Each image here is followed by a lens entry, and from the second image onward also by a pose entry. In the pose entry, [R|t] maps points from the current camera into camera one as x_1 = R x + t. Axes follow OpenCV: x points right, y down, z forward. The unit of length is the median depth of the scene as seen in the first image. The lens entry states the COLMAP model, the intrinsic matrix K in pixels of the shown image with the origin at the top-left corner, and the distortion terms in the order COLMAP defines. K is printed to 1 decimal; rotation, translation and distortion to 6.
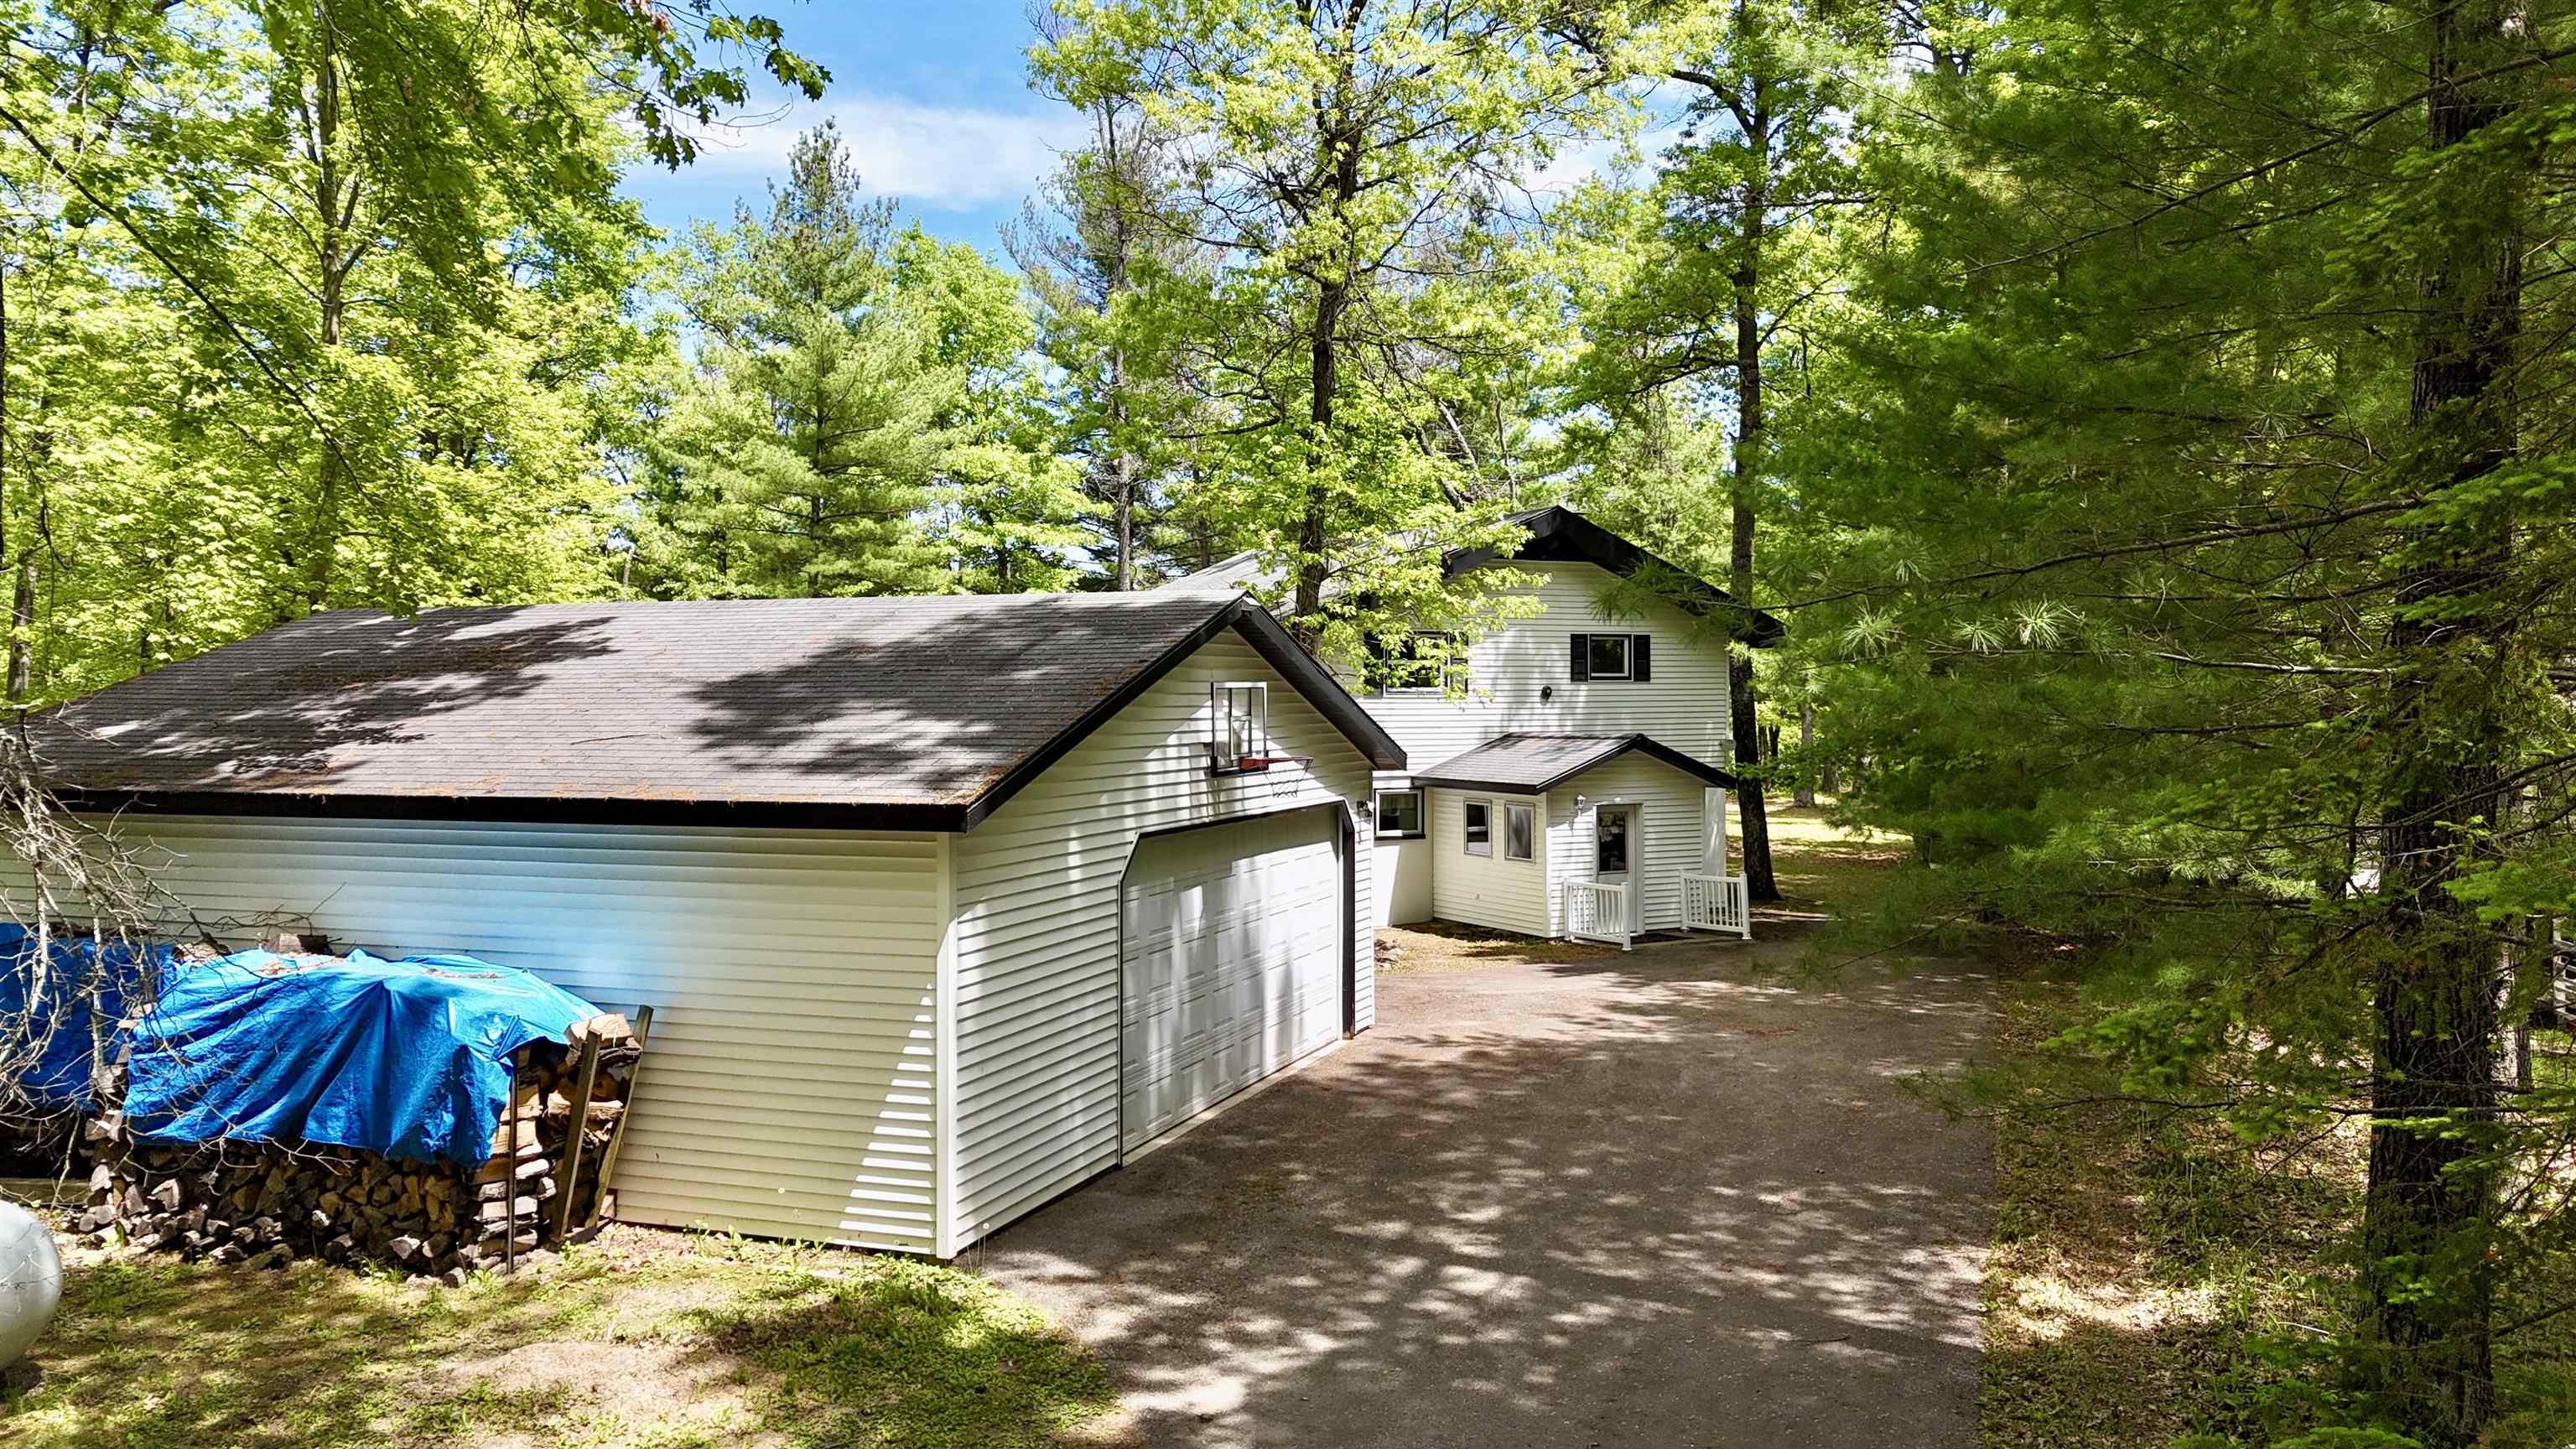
lens RADIAL K [[1899.0, 0, 1279.1], [0, 1899.0, 712.4], [0, 0, 1]] dist [0.150304, -0.251607]
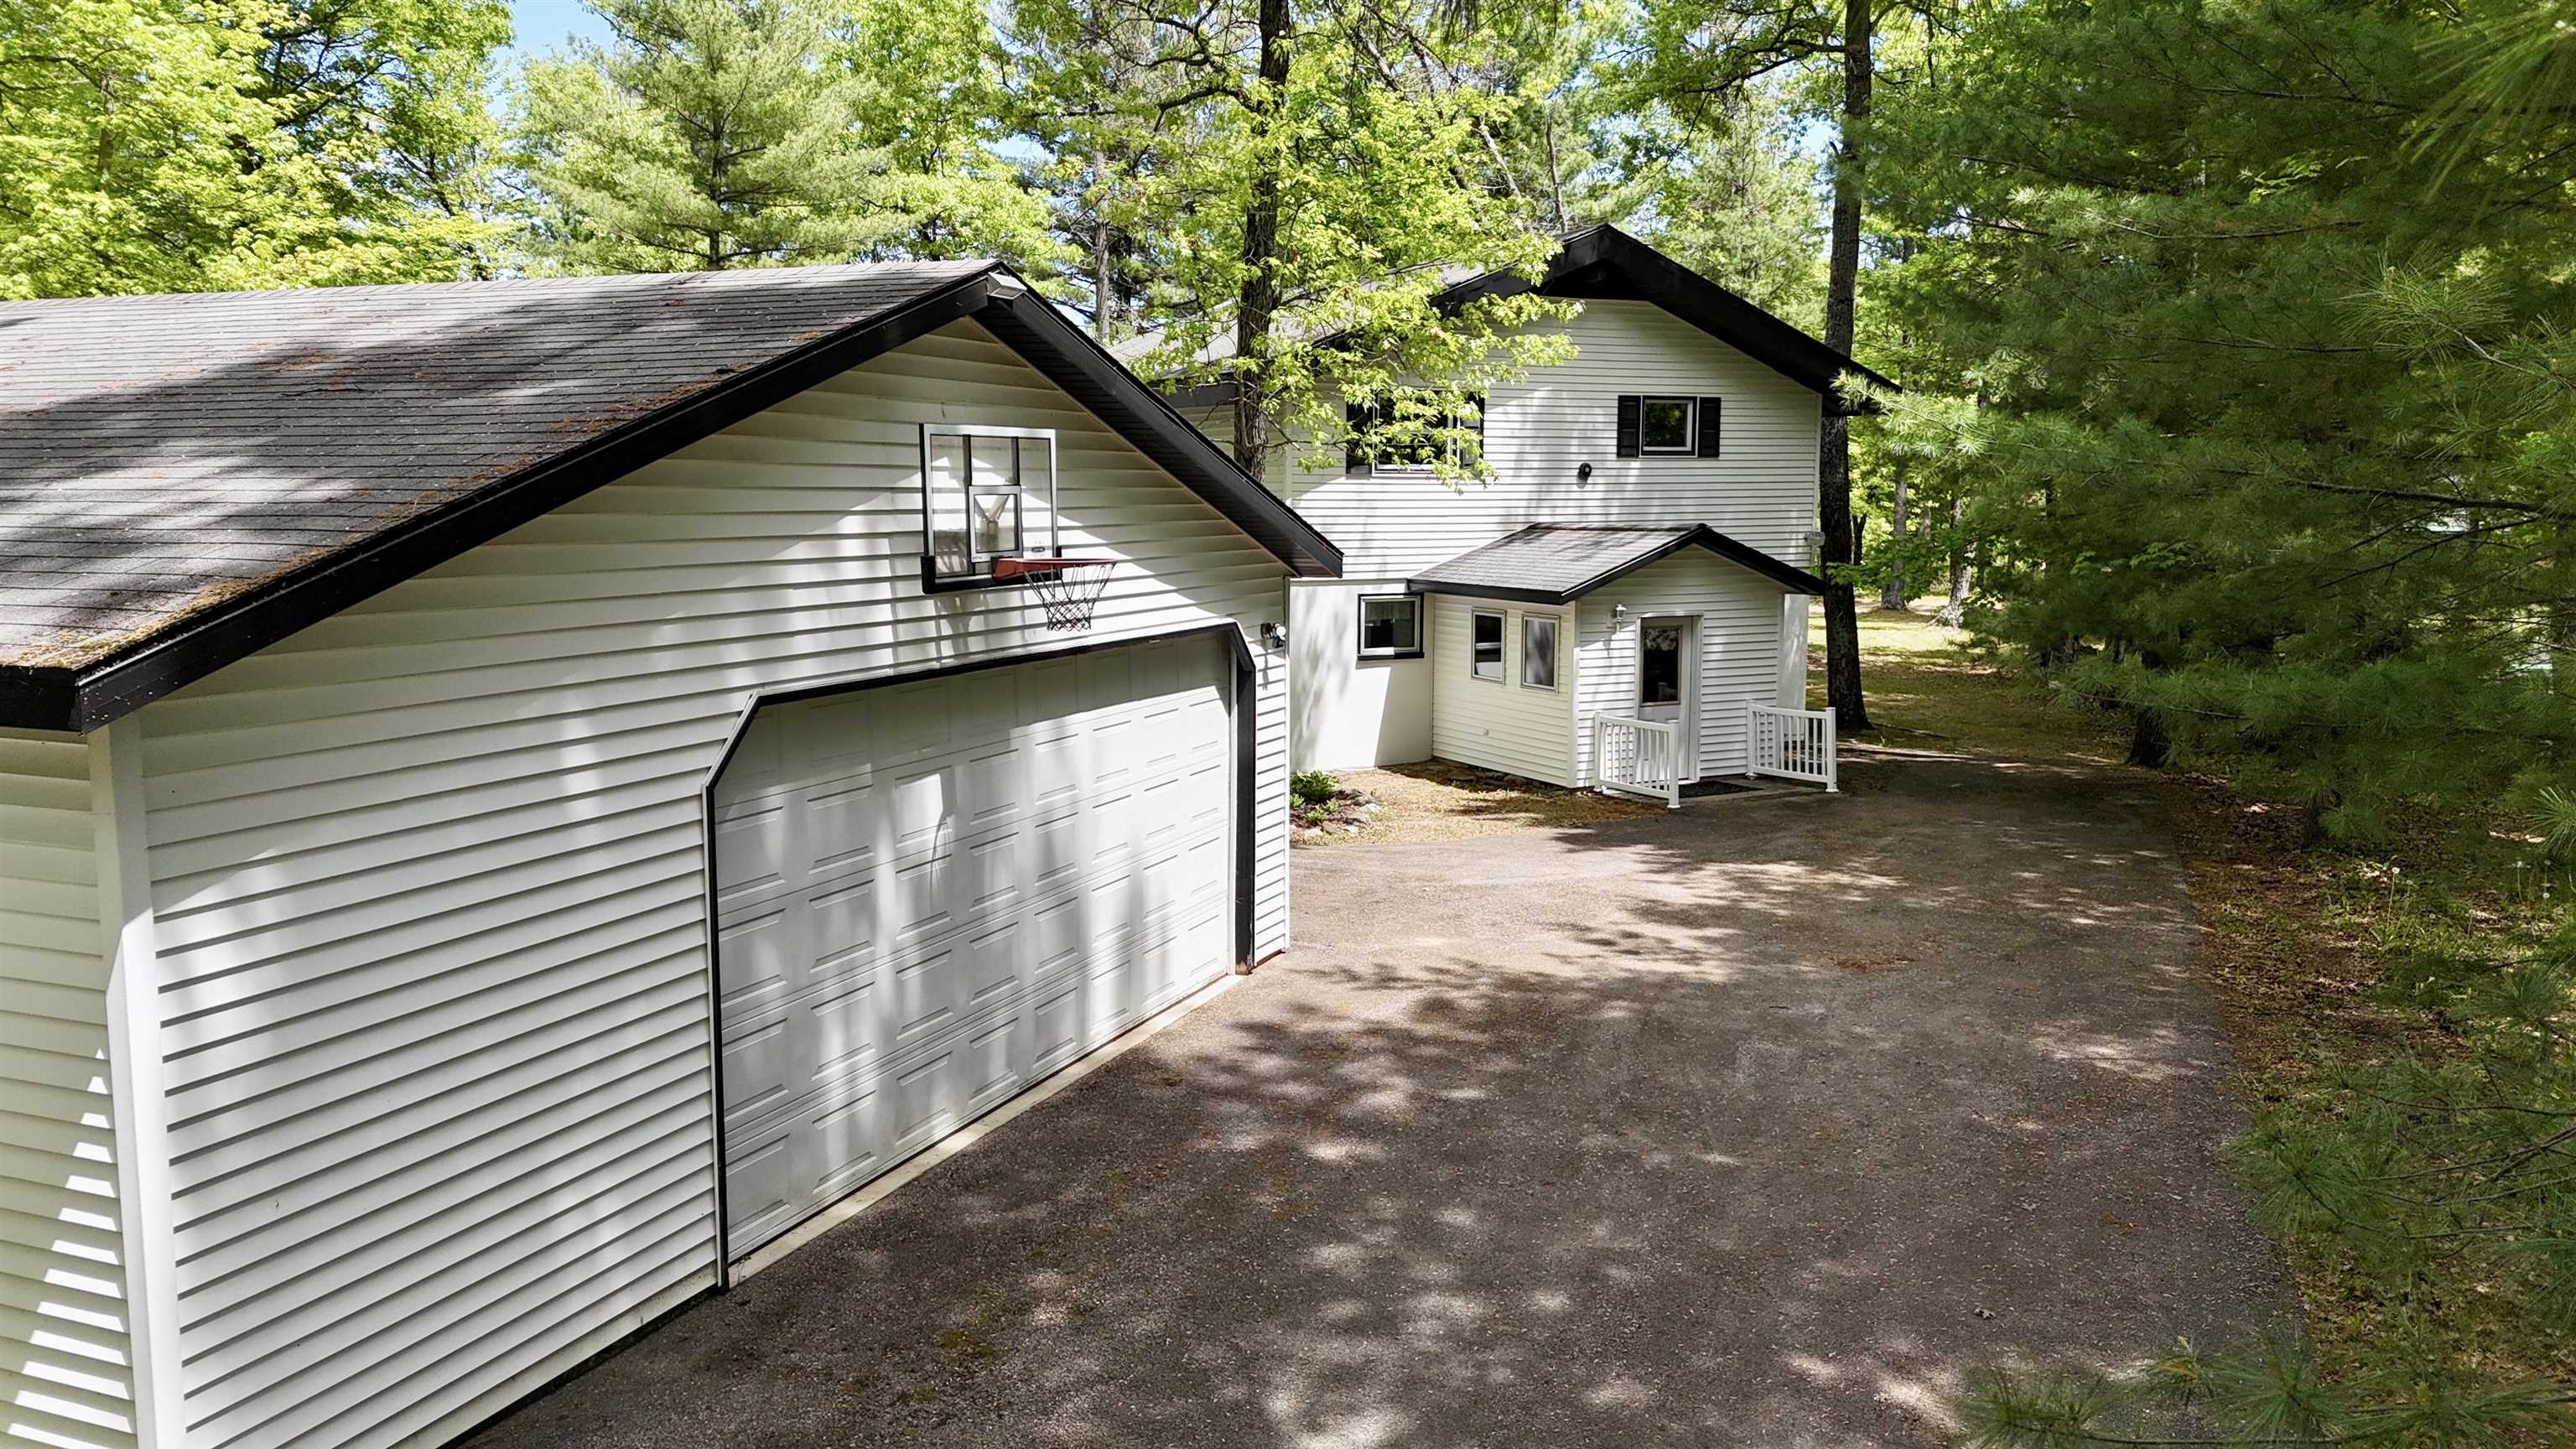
lens RADIAL K [[1899.0, 0, 1279.1], [0, 1899.0, 712.4], [0, 0, 1]] dist [0.150304, -0.251607]
pose [[0.999386, 0.008250, -0.034058, 0.050240], [-0.004504, 0.994071, 0.108640, 0.004043], [0.034752, -0.108420, 0.993498, 0.241078]]
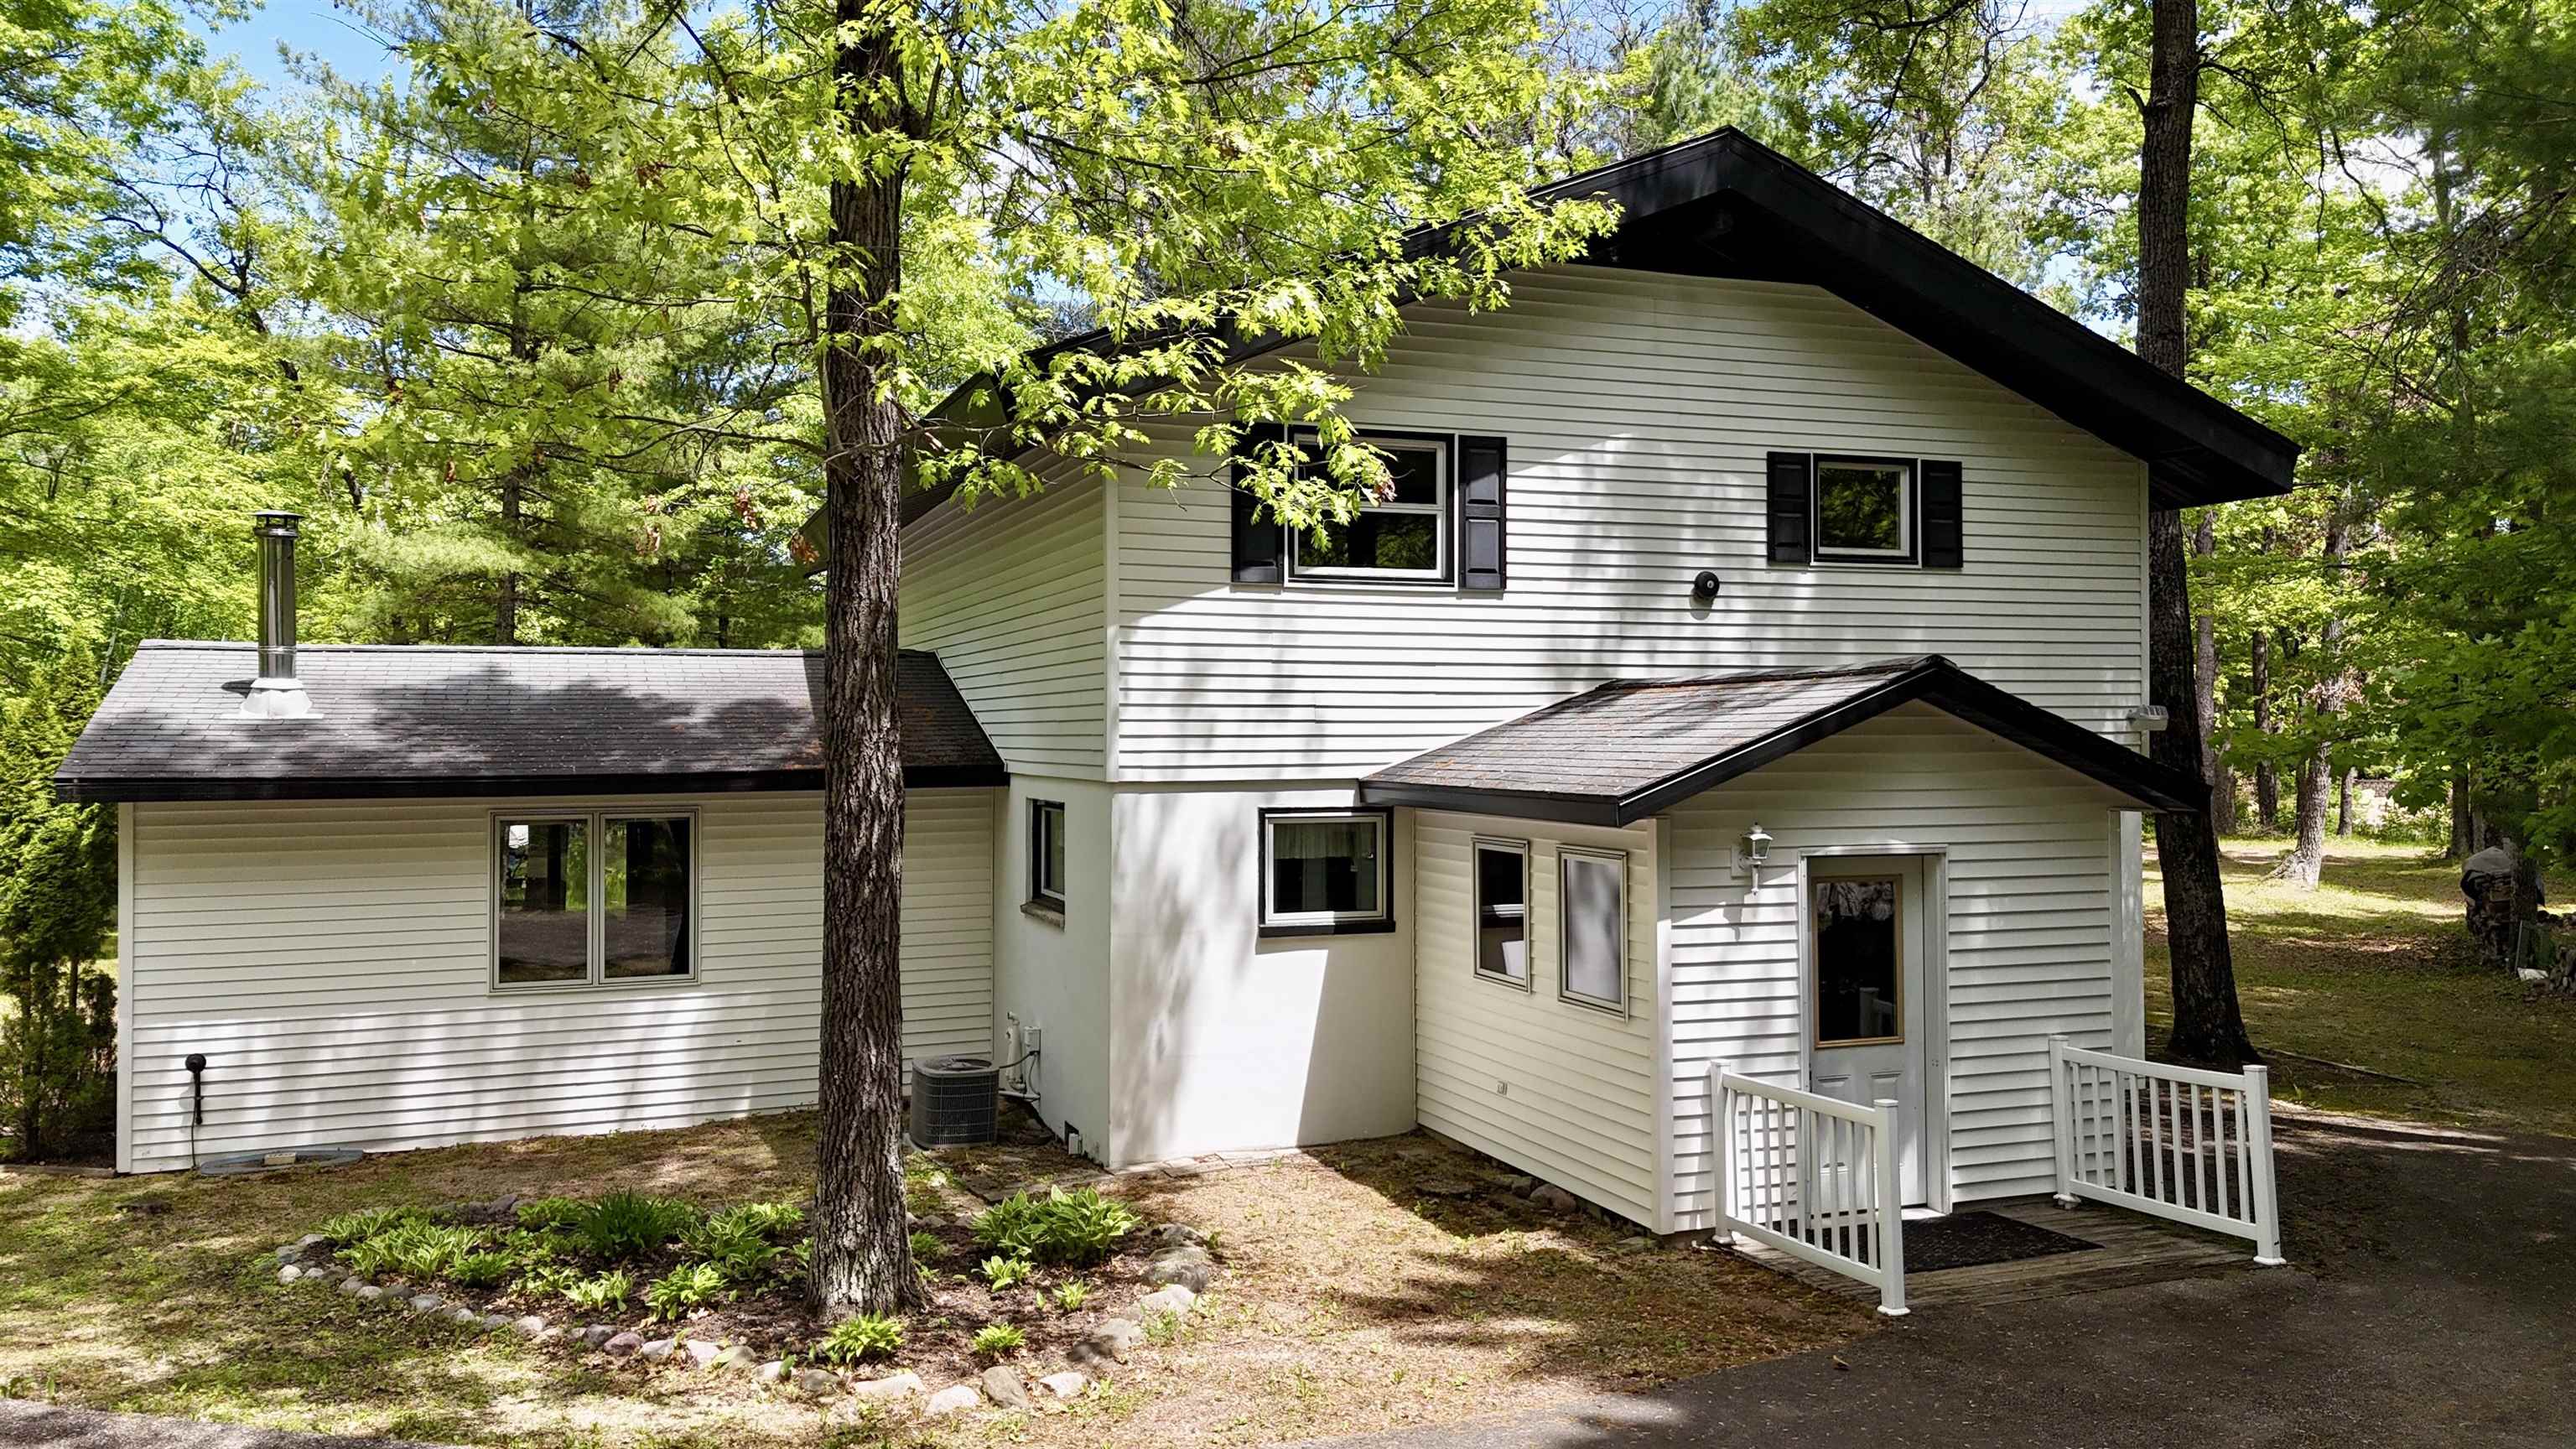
lens RADIAL K [[1962.4, 0, 1272.6], [0, 1962.4, 708.7], [0, 0, 1]] dist [0.113757, -0.160790]
pose [[0.990208, -0.002182, -0.139584, 0.126635], [-0.000227, 0.999851, -0.017239, 0.029336], [0.139601, 0.017102, 0.990060, 0.658774]]
